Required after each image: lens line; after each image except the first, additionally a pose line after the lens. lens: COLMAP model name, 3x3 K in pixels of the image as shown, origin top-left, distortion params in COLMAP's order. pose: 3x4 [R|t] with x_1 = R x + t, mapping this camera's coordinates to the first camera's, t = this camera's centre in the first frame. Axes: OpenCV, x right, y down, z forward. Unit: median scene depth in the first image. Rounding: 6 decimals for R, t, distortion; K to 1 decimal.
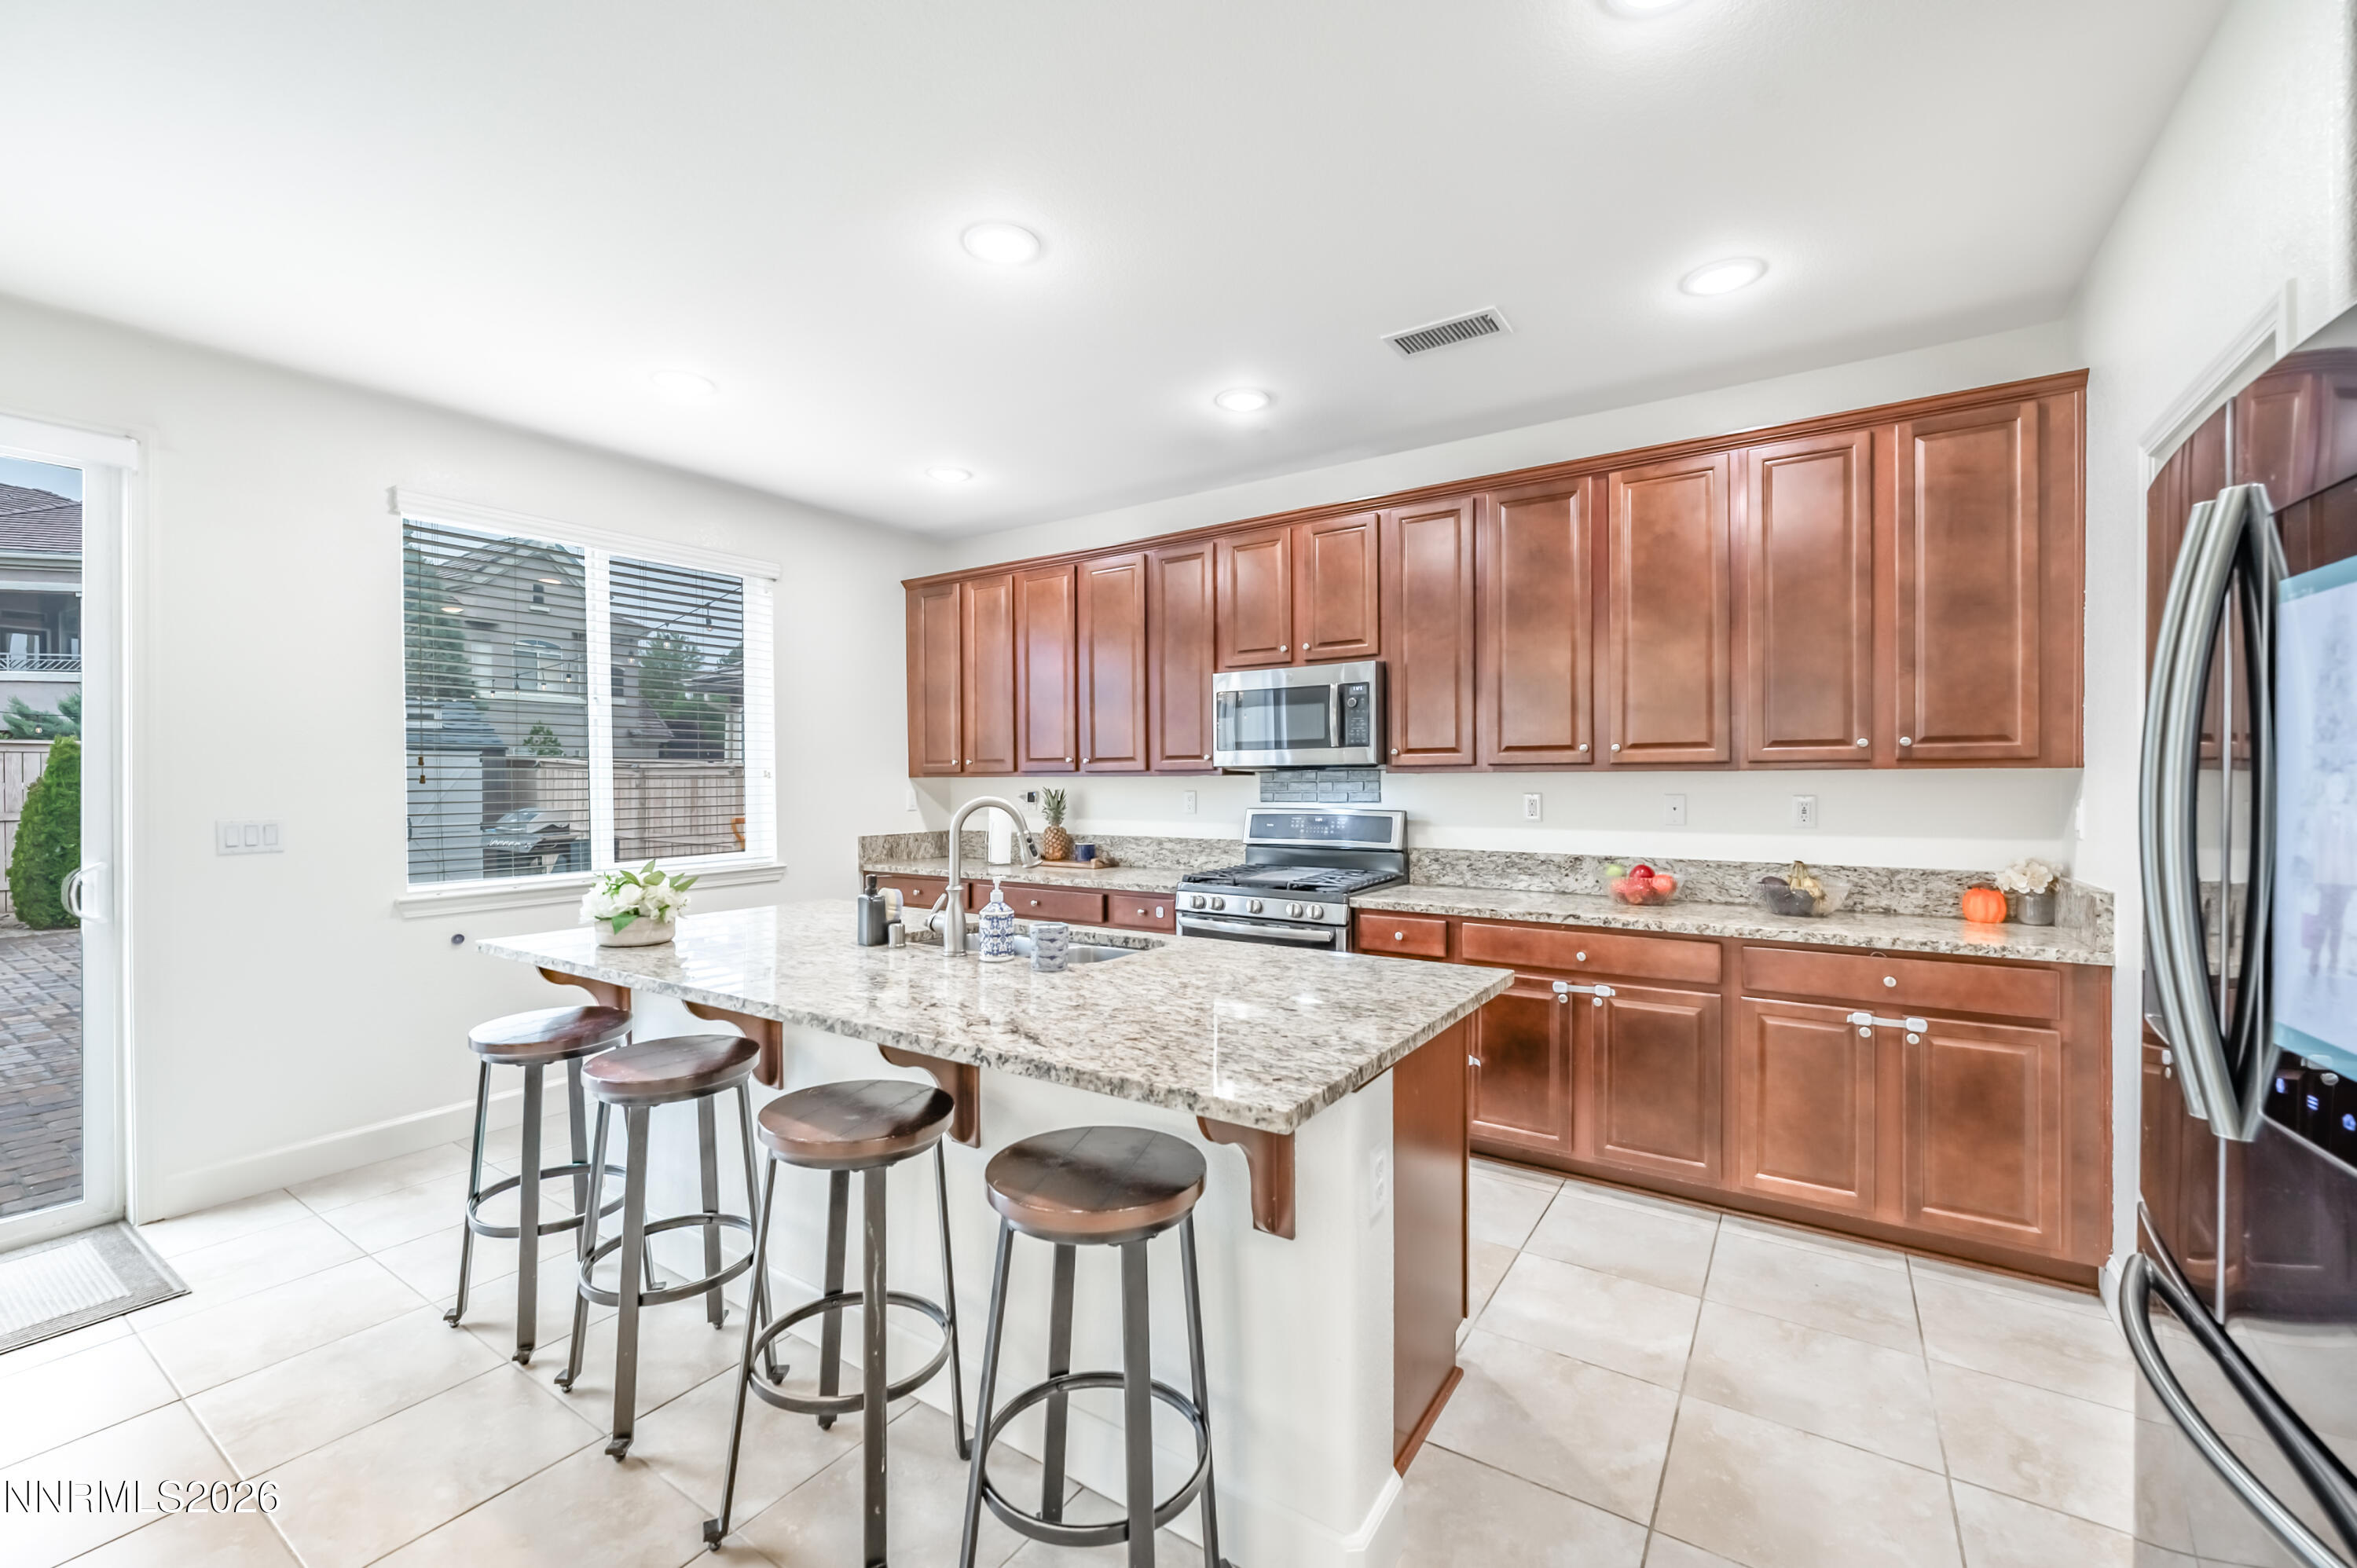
lens RADIAL K [[964.8, 0, 1169.9], [0, 964.8, 781.5], [0, 0, 1]] dist [-0.006460, 0.000128]
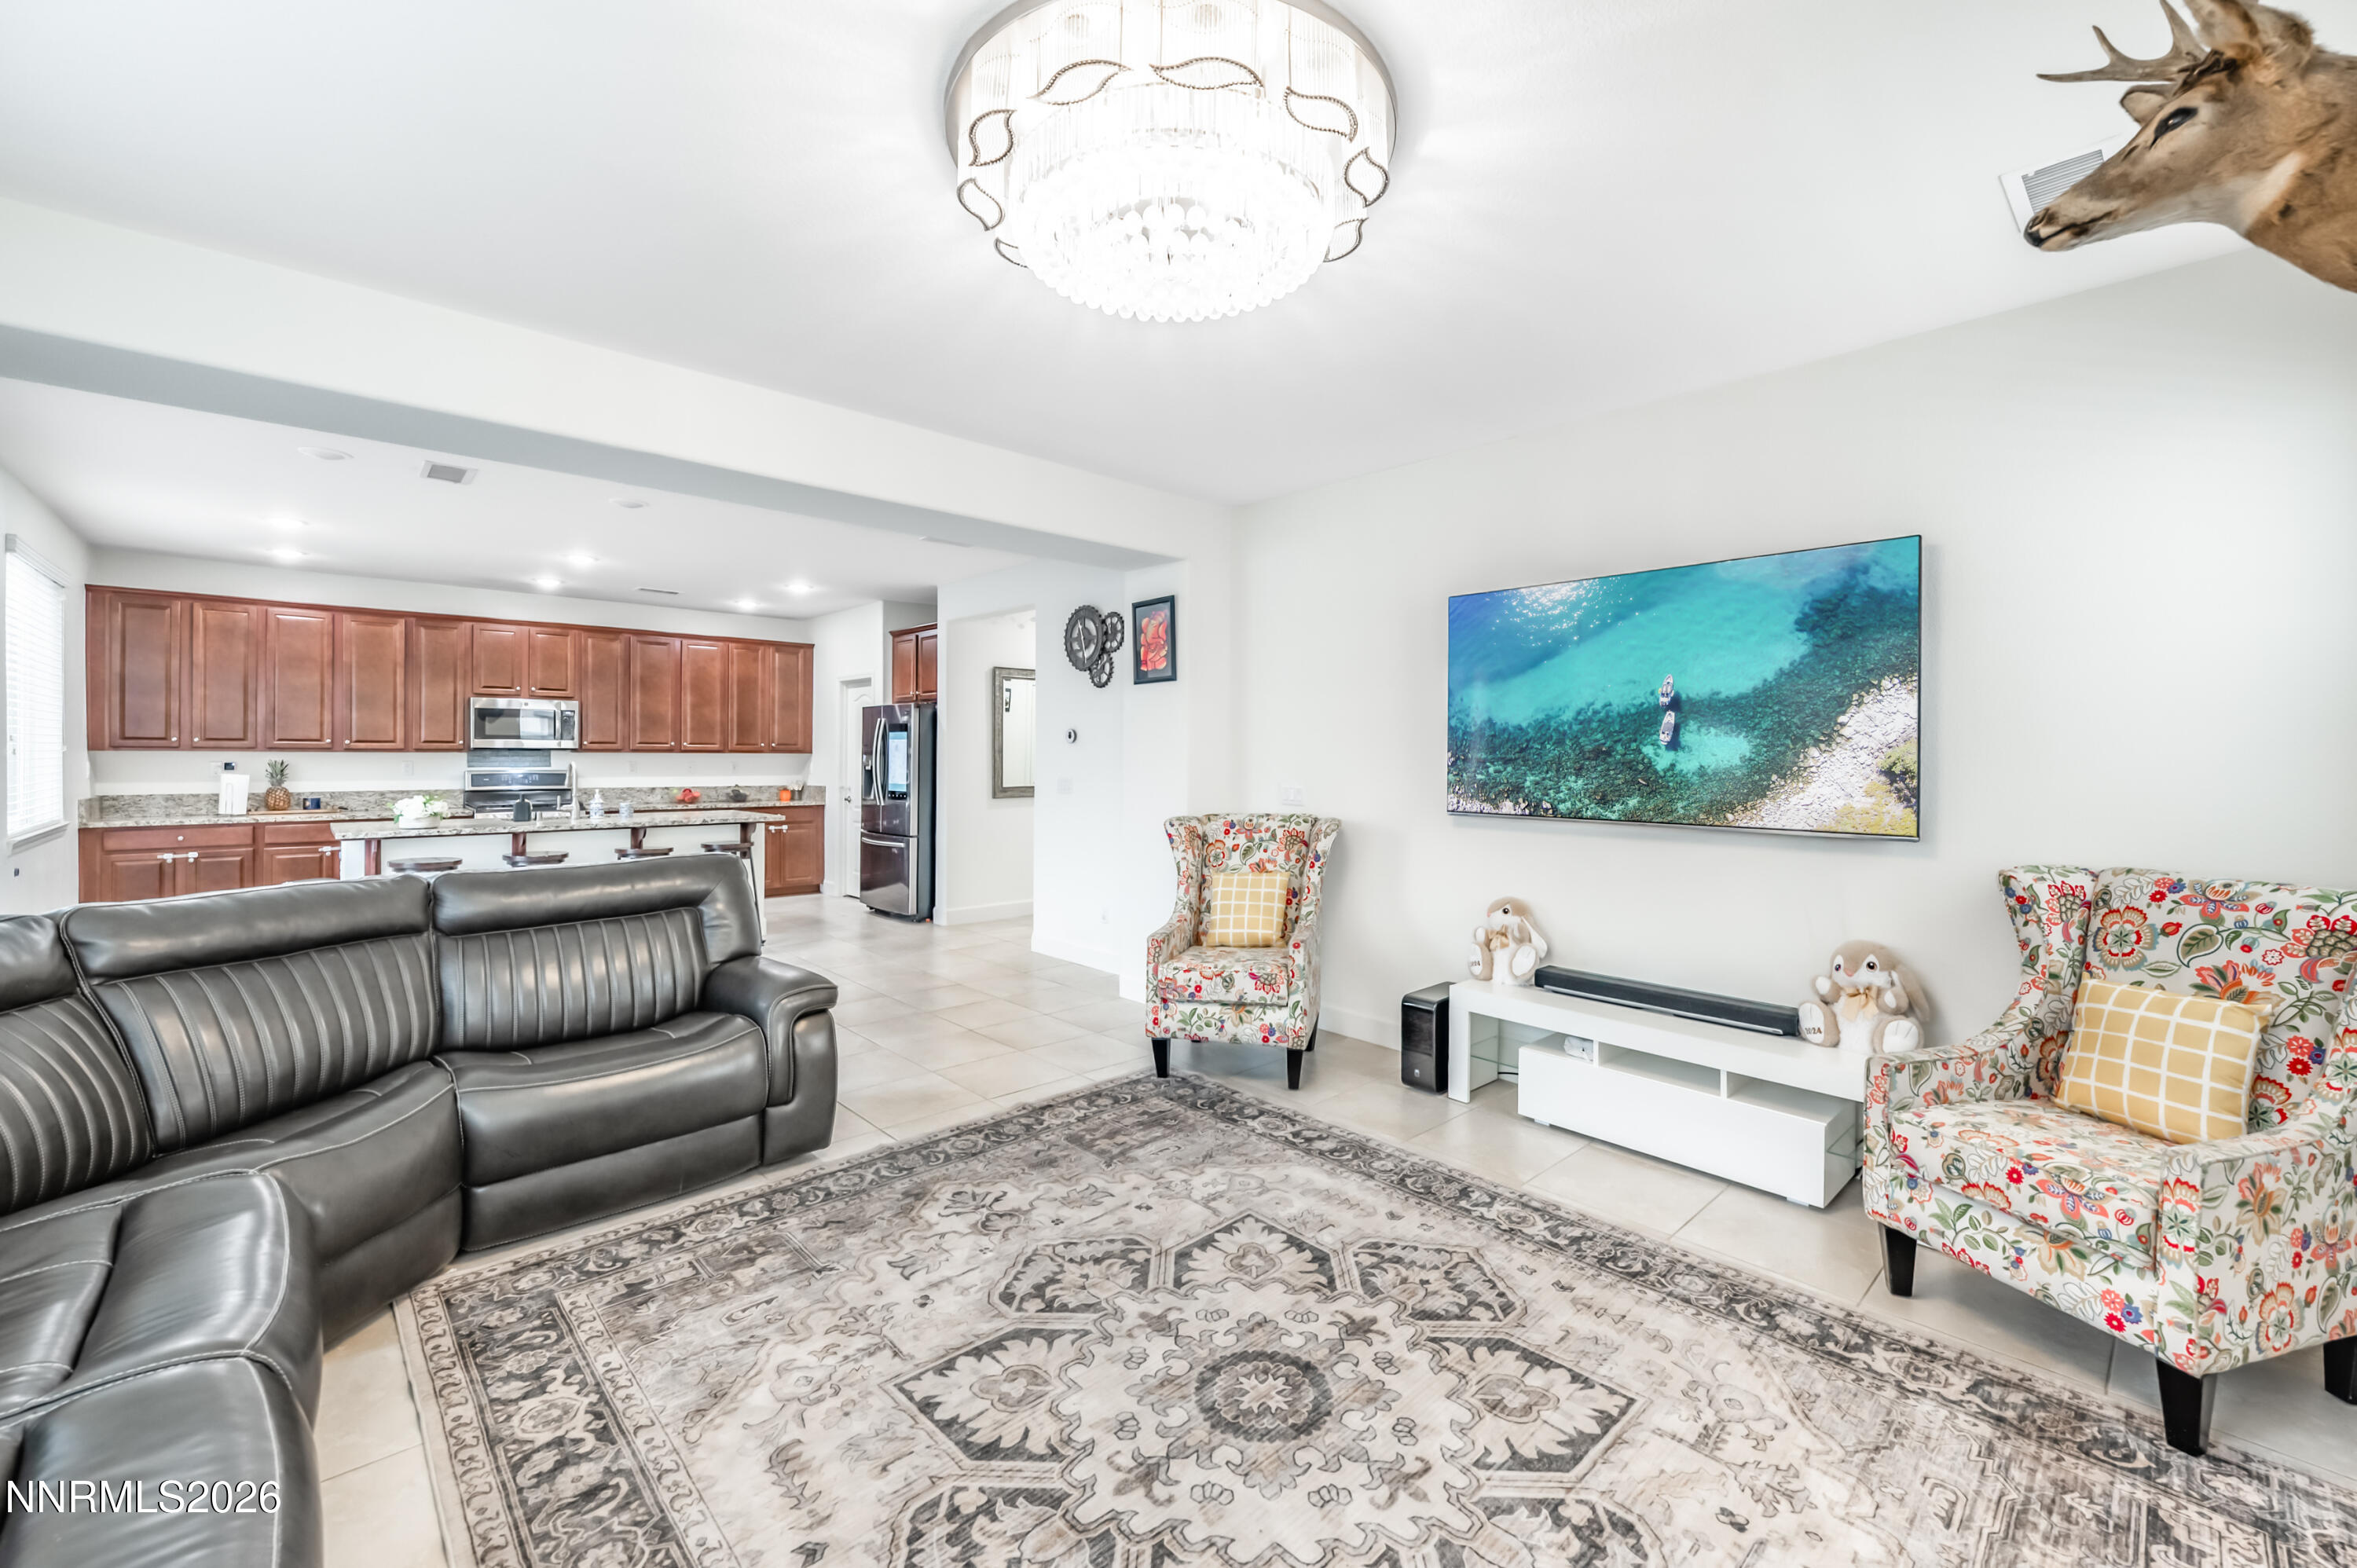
lens RADIAL K [[964.8, 0, 1169.9], [0, 964.8, 781.5], [0, 0, 1]] dist [-0.006460, 0.000128]
pose [[0.239725, -0.019797, 0.970639, -1.591970], [-0.002095, 0.999779, 0.020909, 0.009223], [-0.970838, -0.007046, 0.239631, -0.831436]]
